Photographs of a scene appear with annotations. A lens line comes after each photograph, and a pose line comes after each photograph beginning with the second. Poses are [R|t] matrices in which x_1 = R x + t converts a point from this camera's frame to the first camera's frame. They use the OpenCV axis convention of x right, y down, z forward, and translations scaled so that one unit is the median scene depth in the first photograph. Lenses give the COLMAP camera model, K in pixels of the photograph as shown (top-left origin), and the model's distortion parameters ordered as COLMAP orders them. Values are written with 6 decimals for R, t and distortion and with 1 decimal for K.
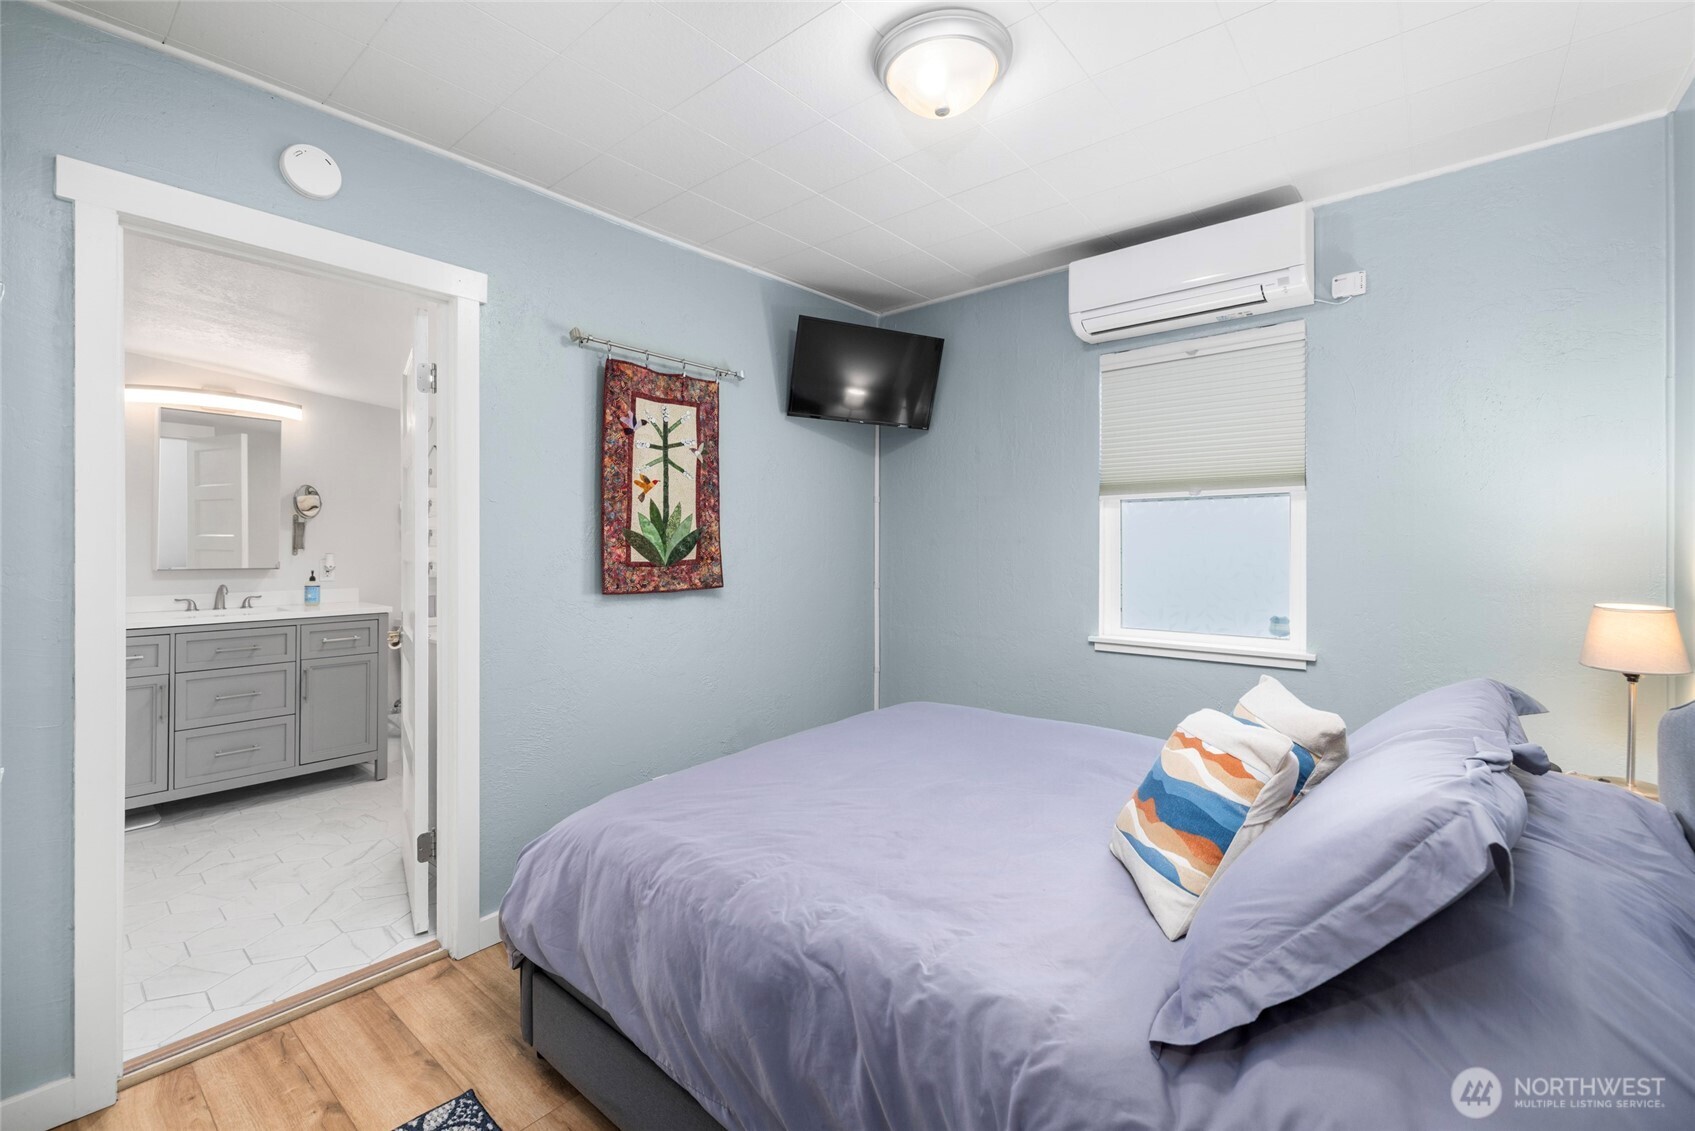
lens RADIAL K [[723.2, 0, 847.5], [0, 723.2, 565.5], [0, 0, 1]] dist [-0.000212, -0.000052]
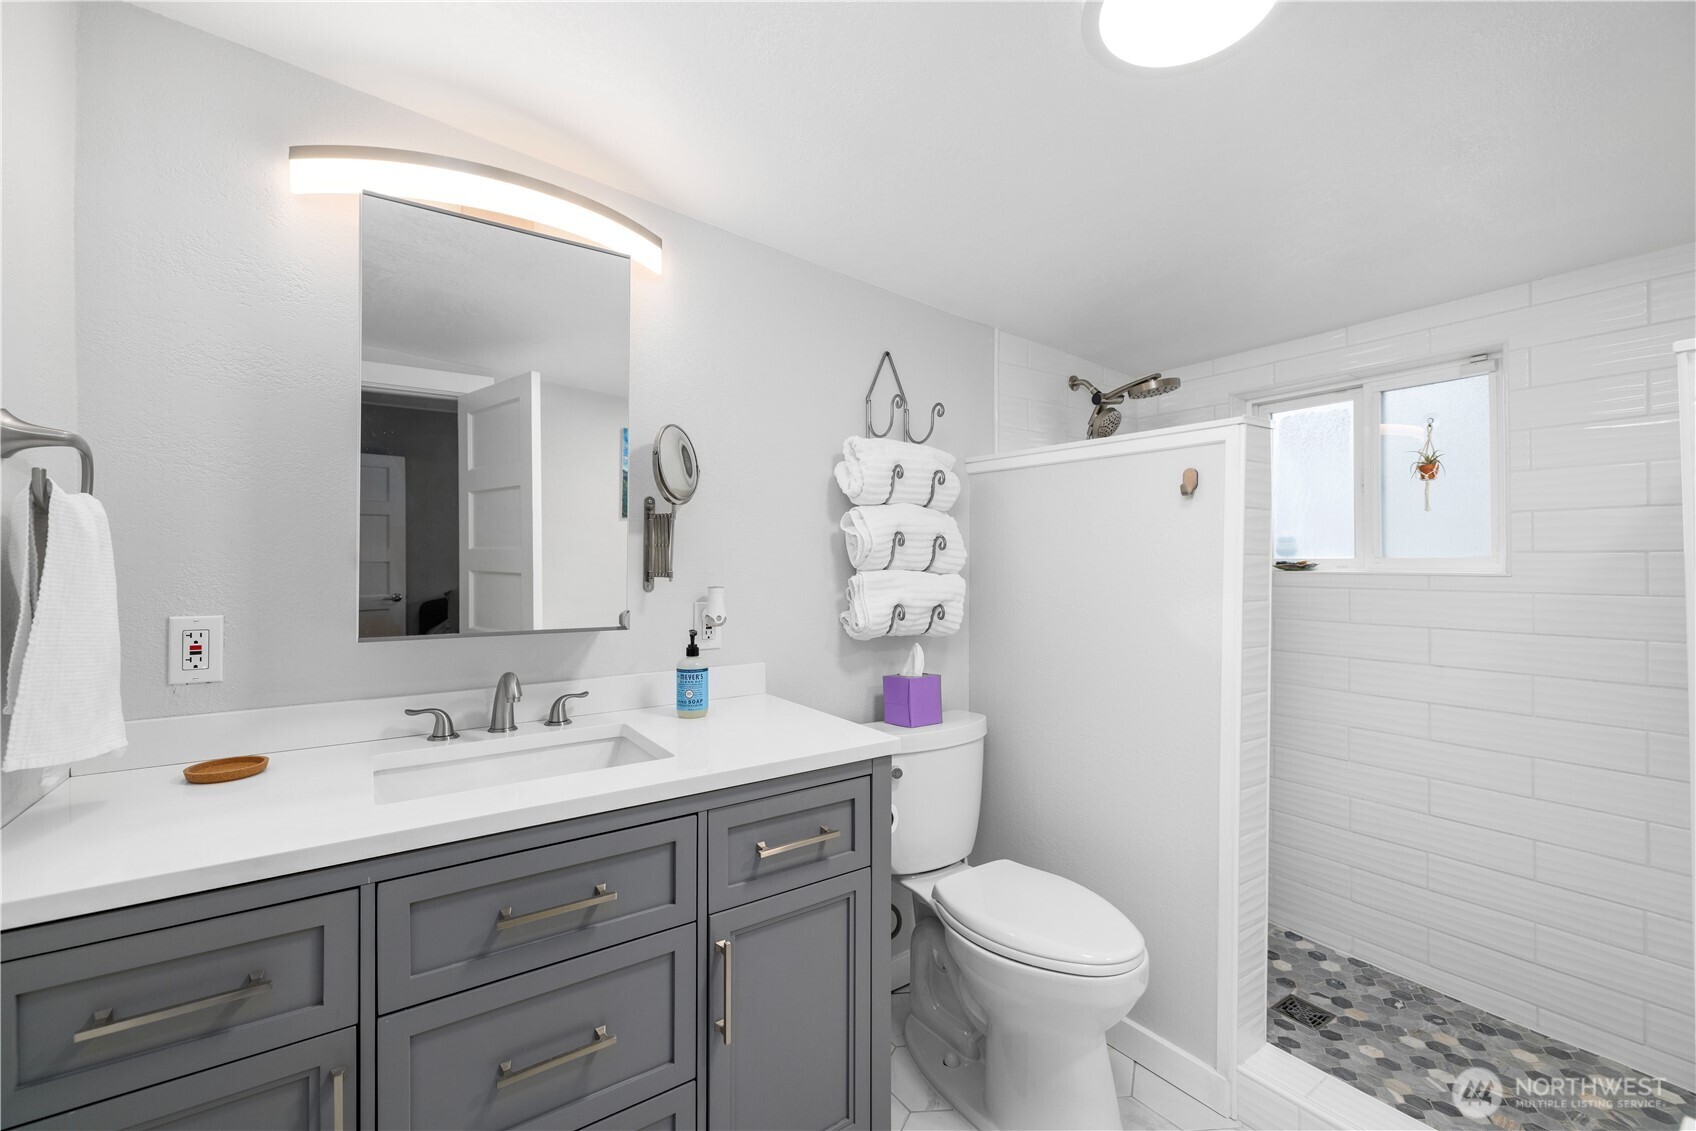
lens RADIAL K [[719.1, 0, 849.6], [0, 719.1, 591.3], [0, 0, 1]] dist [-0.008851, -0.000027]
pose [[0.966003, 0.010696, -0.258310, -0.585729], [-0.005919, 0.999797, 0.019263, -0.024764], [0.258463, -0.017079, 0.965870, 0.673189]]
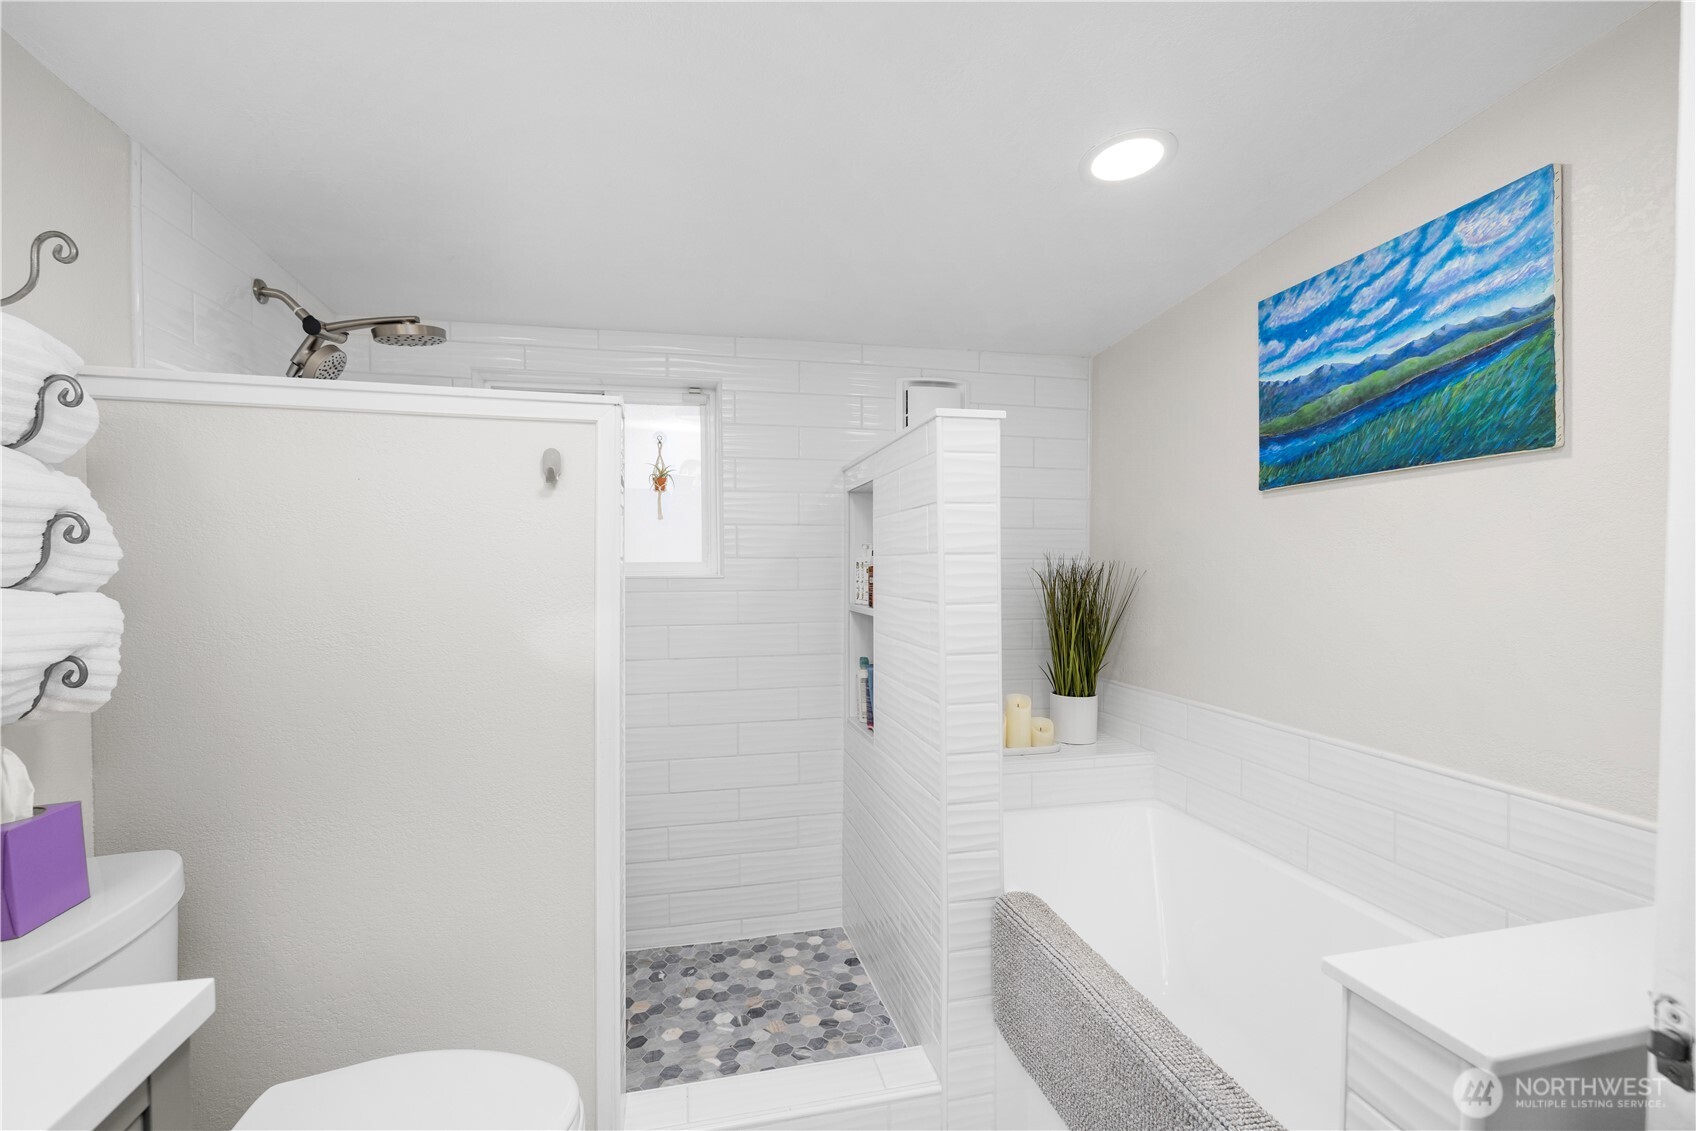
lens RADIAL K [[719.1, 0, 849.6], [0, 719.1, 591.3], [0, 0, 1]] dist [-0.008851, -0.000027]
pose [[0.597502, -0.029580, 0.801322, -0.837076], [0.018689, 0.999562, 0.022962, -0.034526], [-0.801650, 0.001256, 0.597792, 1.037385]]
